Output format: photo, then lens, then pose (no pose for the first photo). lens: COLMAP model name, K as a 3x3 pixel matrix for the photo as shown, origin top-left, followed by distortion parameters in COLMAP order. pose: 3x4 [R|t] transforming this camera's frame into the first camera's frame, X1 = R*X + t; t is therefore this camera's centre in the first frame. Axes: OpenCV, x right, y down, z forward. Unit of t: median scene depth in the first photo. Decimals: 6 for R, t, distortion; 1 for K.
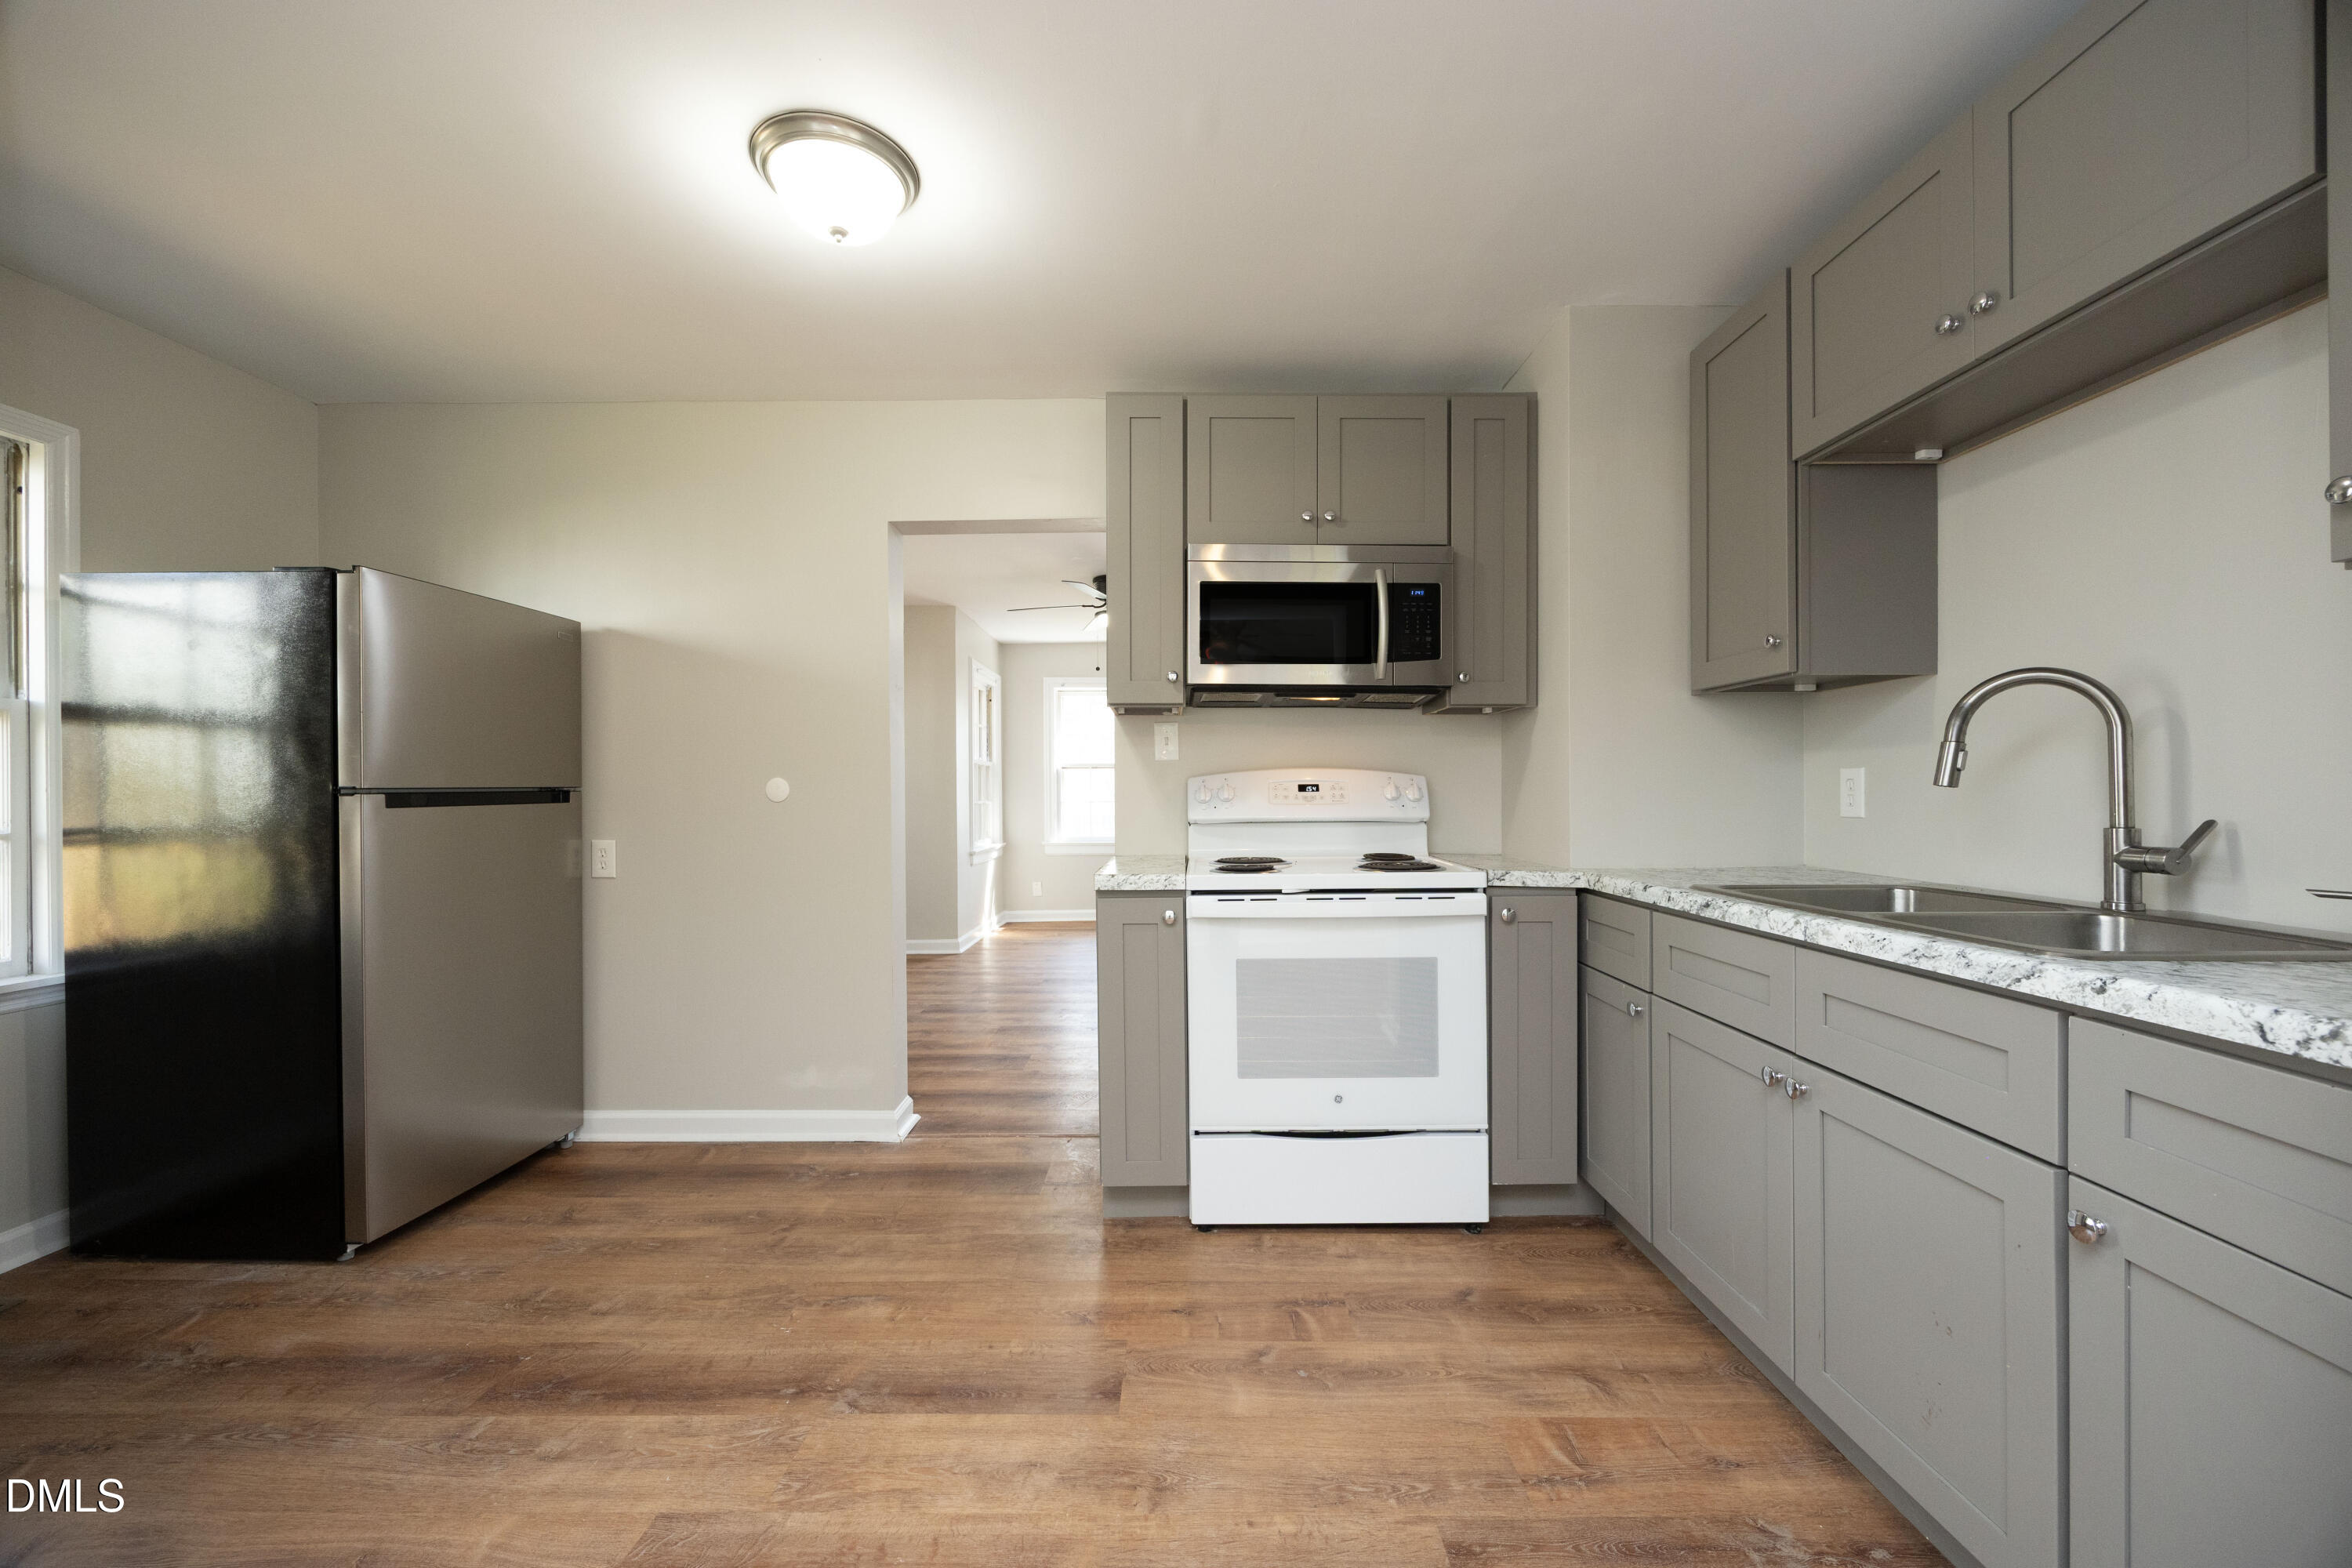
lens RADIAL K [[902.2, 0, 1193.9], [0, 902.2, 779.5], [0, 0, 1]] dist [0.001536, 0.000241]
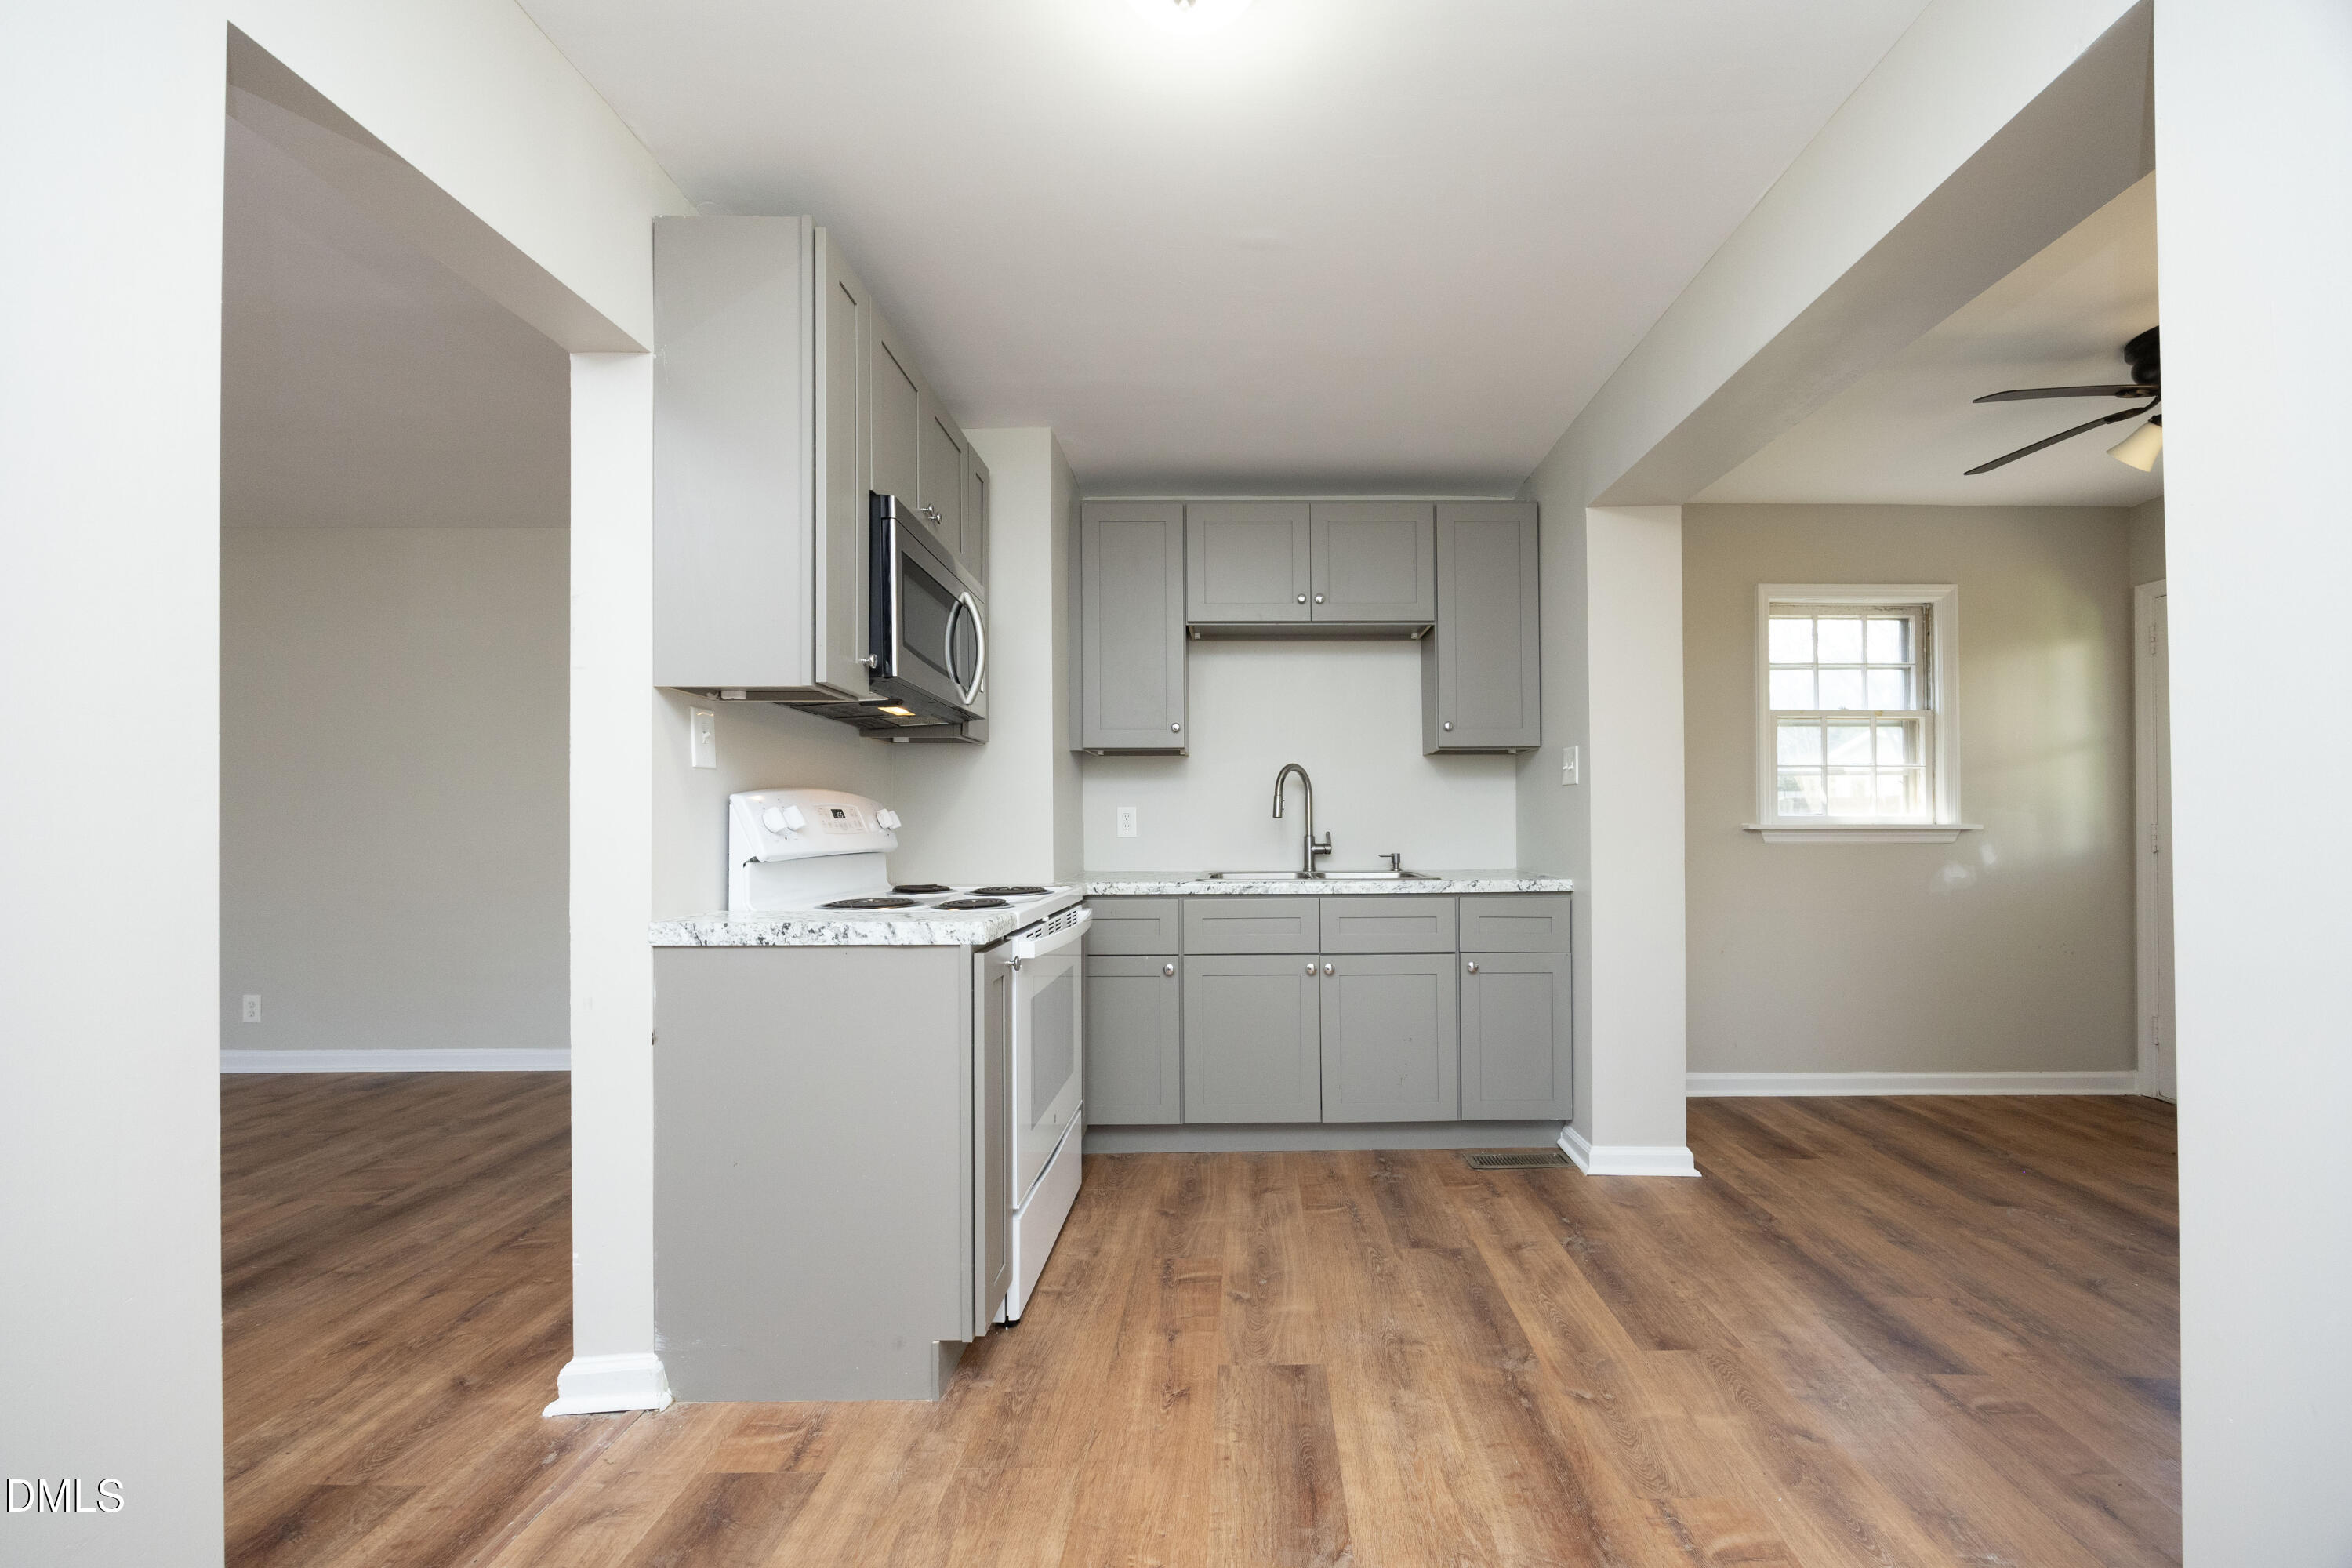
lens RADIAL K [[902.2, 0, 1276.3], [0, 902.2, 842.3], [0, 0, 1]] dist [0.001536, 0.000241]
pose [[-0.026314, -0.012519, 0.999575, -1.212175], [-0.005553, 0.999908, 0.012377, 0.040559], [-0.999638, -0.005225, -0.026381, 1.106584]]
